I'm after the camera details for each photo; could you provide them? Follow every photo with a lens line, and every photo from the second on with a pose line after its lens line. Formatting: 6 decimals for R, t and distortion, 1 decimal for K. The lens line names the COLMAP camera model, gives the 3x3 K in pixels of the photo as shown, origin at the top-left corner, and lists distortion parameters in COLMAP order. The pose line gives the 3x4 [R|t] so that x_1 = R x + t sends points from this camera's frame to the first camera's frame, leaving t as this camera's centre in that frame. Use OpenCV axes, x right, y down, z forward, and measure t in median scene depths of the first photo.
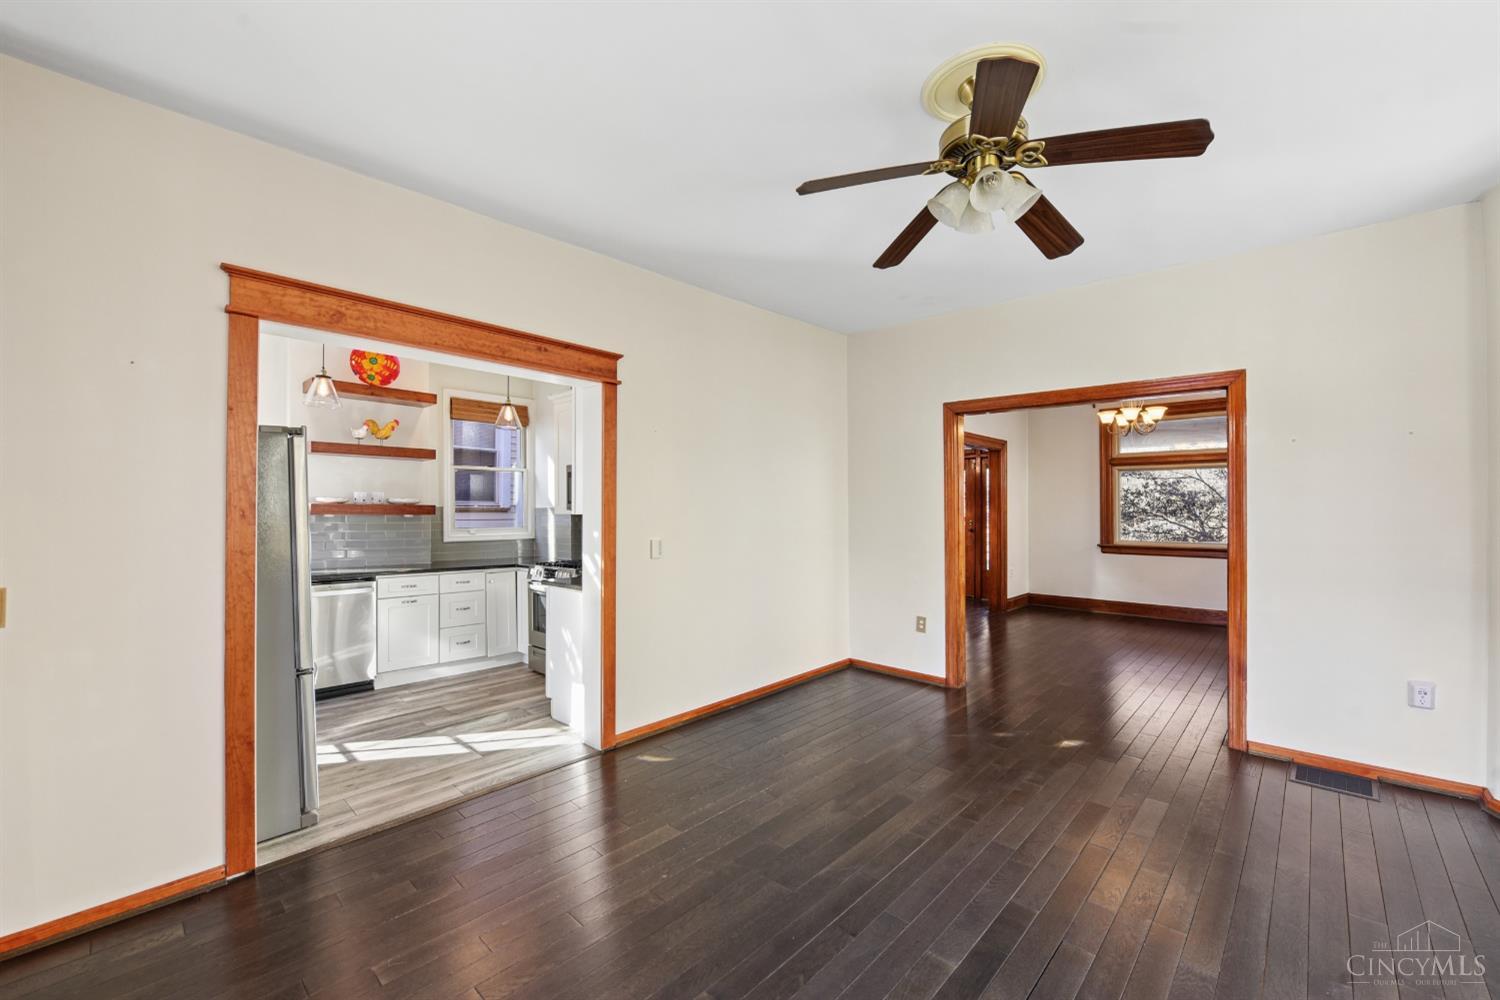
lens RADIAL K [[610.4, 0, 759.9], [0, 610.4, 507.9], [0, 0, 1]] dist [-0.016395, -0.001029]
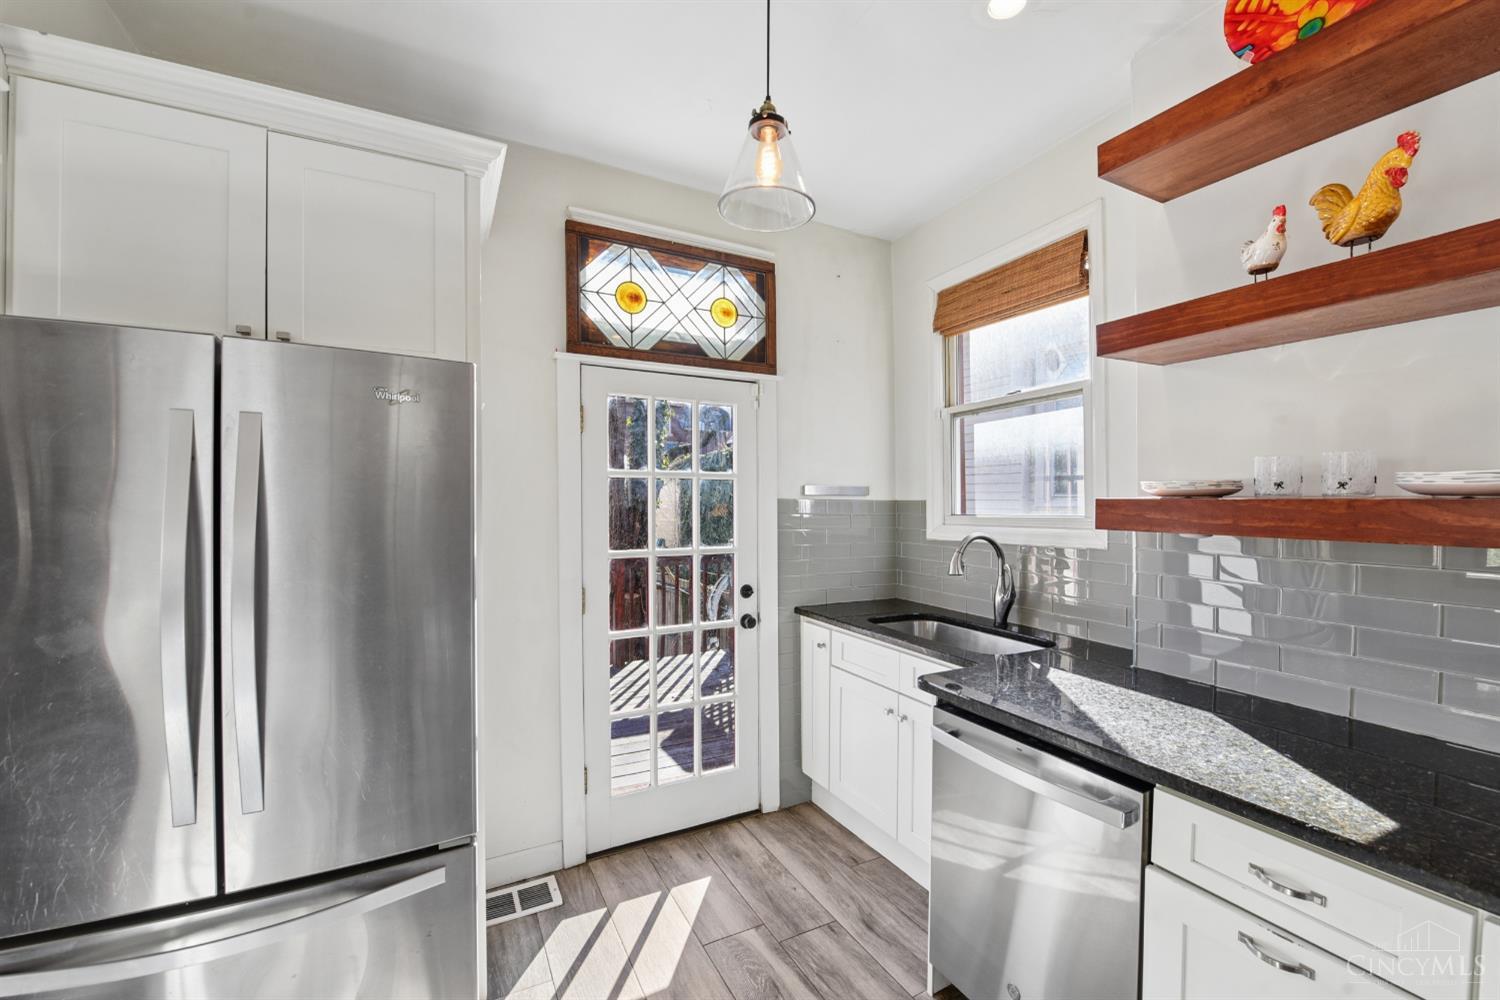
lens RADIAL K [[610.4, 0, 750.3], [0, 610.4, 513.2], [0, 0, 1]] dist [-0.016395, -0.001029]
pose [[-0.328195, 0.016767, -0.944461, -0.308456], [0.006094, 0.999859, 0.015633, -0.004778], [0.944590, -0.000624, -0.328251, 0.858948]]
